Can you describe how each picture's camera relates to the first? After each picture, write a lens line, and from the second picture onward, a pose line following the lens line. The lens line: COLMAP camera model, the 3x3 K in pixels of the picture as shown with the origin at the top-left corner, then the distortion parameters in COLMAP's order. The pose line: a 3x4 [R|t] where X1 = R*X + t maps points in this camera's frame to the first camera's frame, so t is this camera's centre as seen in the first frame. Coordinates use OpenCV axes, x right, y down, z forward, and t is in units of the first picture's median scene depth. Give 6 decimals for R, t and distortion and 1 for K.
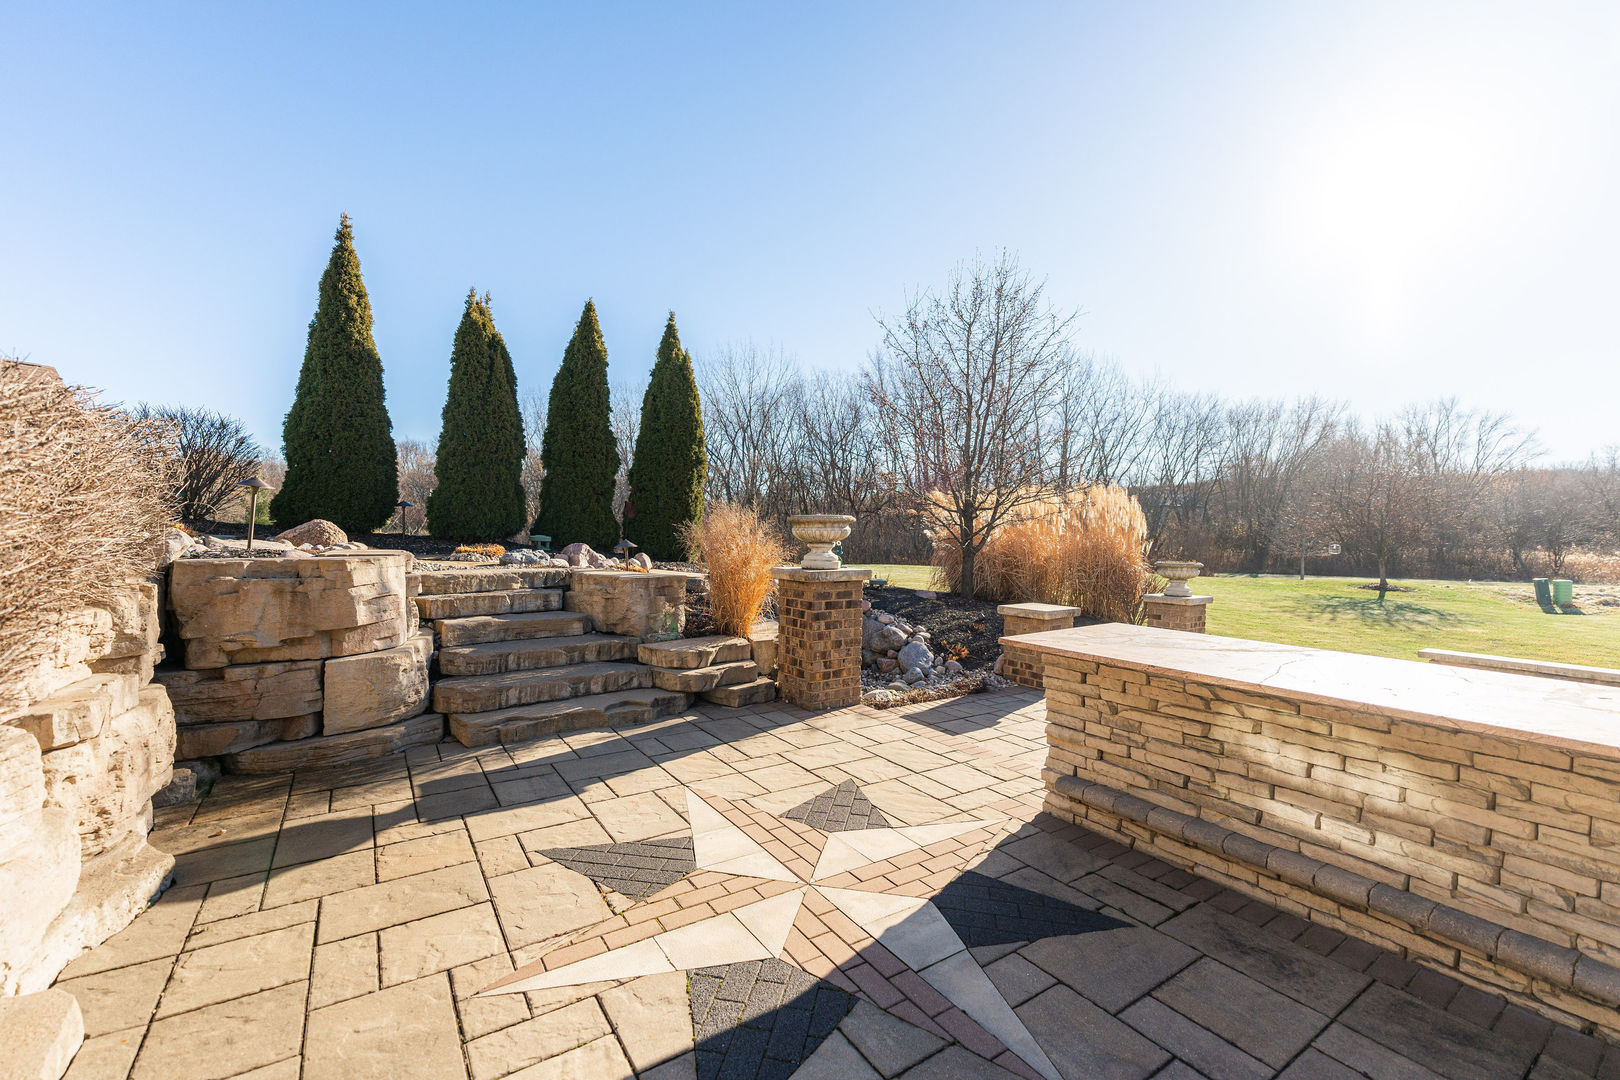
lens RADIAL K [[670.9, 0, 805.1], [0, 670.9, 542.5], [0, 0, 1]] dist [0.003020, -0.000192]
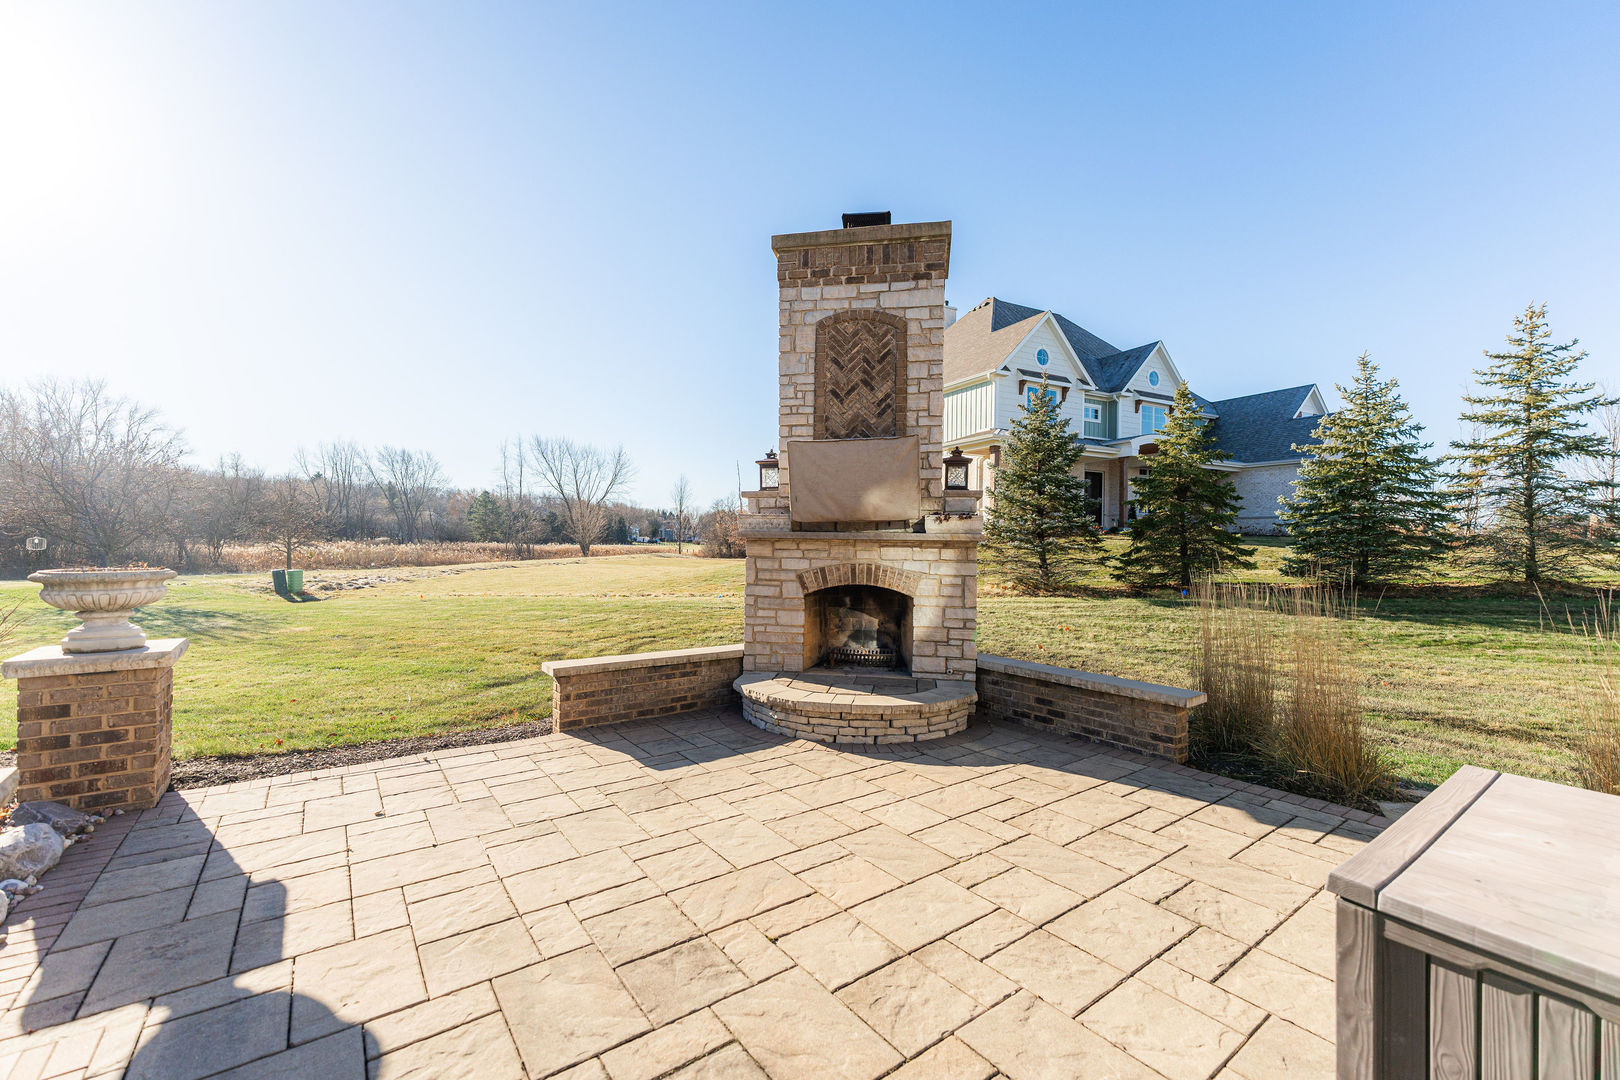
lens RADIAL K [[657.0, 0, 805.0], [0, 657.0, 543.2], [0, 0, 1]] dist [0.003045, -0.000114]
pose [[-0.040692, -0.010402, 0.999118, 0.278789], [0.001675, 0.999944, 0.010479, 0.020631], [-0.999170, 0.002100, -0.040672, 1.313479]]
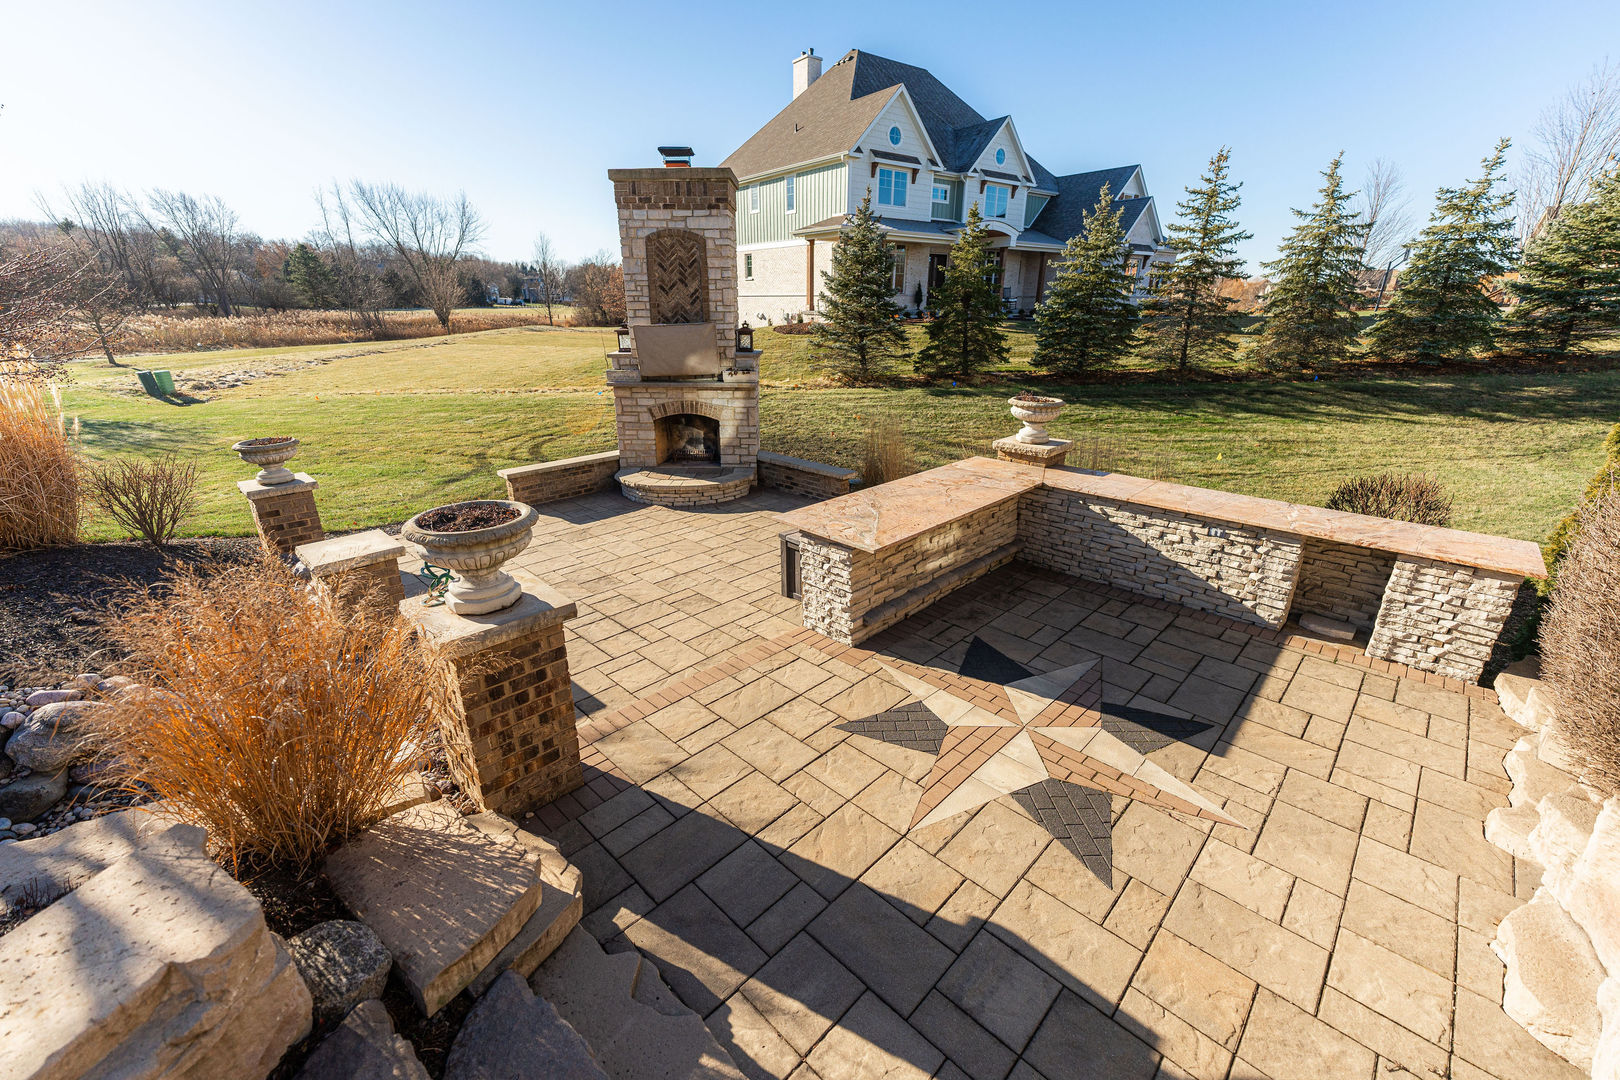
lens RADIAL K [[653.8, 0, 805.3], [0, 653.8, 543.2], [0, 0, 1]] dist [0.002056, -0.000203]
pose [[-0.205681, -0.350699, 0.913622, -0.773270], [0.009431, 0.932829, 0.360195, -0.304439], [-0.978574, 0.082702, -0.188558, 1.194041]]
